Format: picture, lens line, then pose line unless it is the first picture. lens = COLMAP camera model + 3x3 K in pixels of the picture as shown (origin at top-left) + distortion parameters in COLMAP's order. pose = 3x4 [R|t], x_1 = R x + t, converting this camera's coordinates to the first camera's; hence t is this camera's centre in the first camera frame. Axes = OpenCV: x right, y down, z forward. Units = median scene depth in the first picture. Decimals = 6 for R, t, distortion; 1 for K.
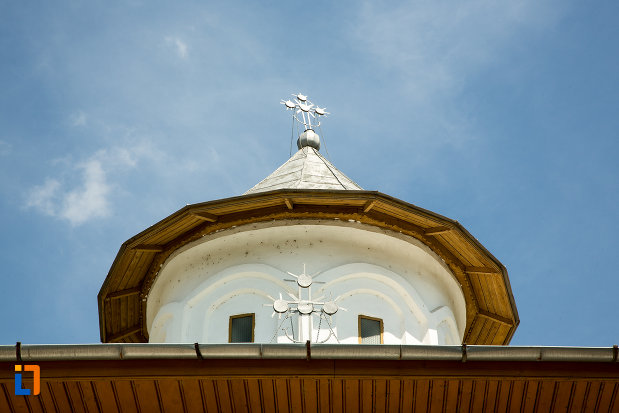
lens RADIAL K [[1201.3, 0, 309.5], [0, 1201.3, 206.5], [0, 0, 1]] dist [0.211586, 0.088782]
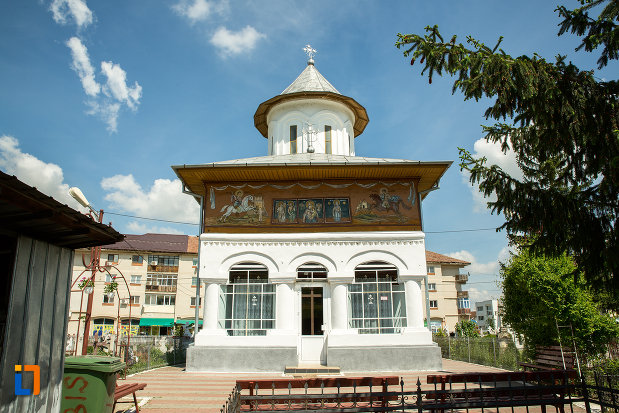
lens RADIAL K [[414.9, 0, 309.5], [0, 414.9, 206.5], [0, 0, 1]] dist [-0.128633, 0.000646]
pose [[0.999844, -0.011543, -0.013398, 0.011513], [0.016076, 0.908981, 0.416528, -0.308166], [0.007371, -0.416679, 0.909024, -0.376984]]
